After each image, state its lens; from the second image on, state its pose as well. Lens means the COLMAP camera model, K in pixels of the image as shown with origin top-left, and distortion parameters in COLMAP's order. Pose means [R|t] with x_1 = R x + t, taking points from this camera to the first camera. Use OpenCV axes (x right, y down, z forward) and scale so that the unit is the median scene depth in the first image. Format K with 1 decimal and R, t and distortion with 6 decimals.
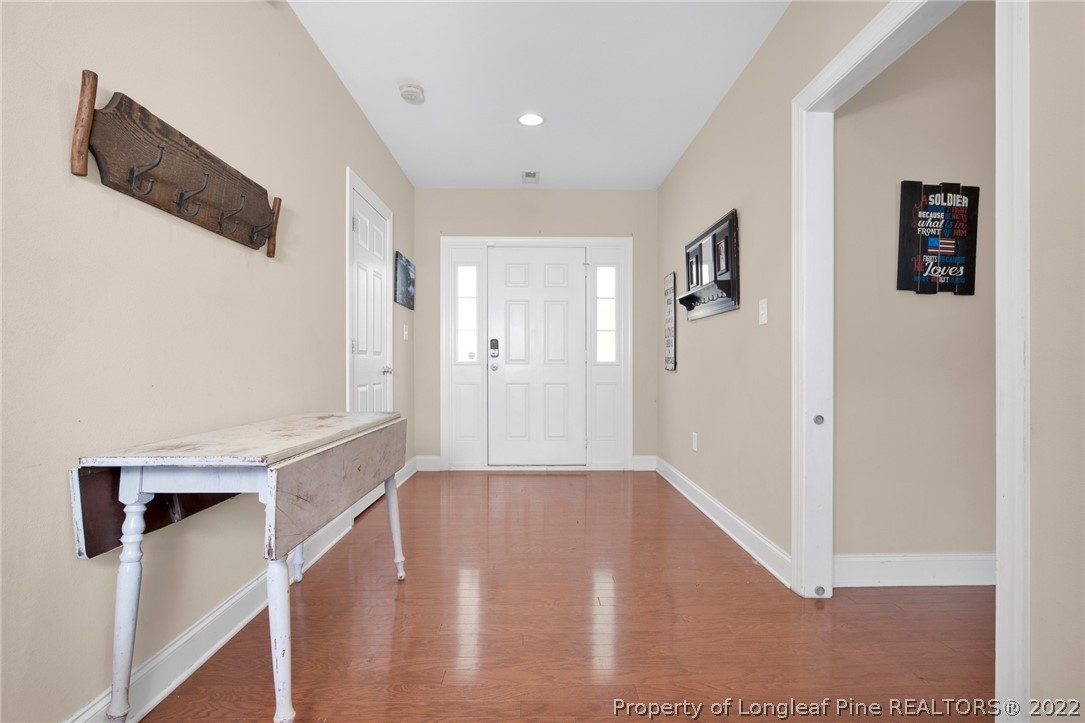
lens RADIAL K [[516.3, 0, 540.8], [0, 516.3, 365.5], [0, 0, 1]] dist [-0.042266, -0.000624]
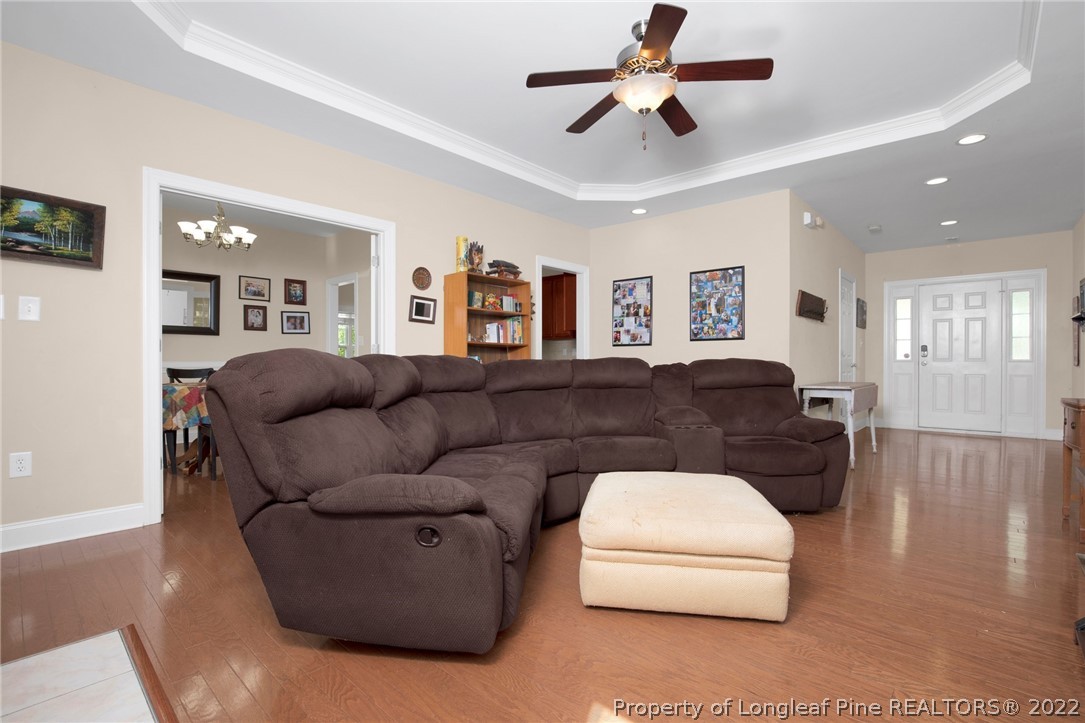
lens RADIAL K [[511.6, 0, 543.5], [0, 511.6, 367.7], [0, 0, 1]] dist [-0.035512, 0.007887]
pose [[0.737441, 0.006969, -0.675375, 0.085900], [0.002752, 0.999907, 0.013323, -0.006749], [0.675406, -0.011684, 0.737354, -0.882814]]
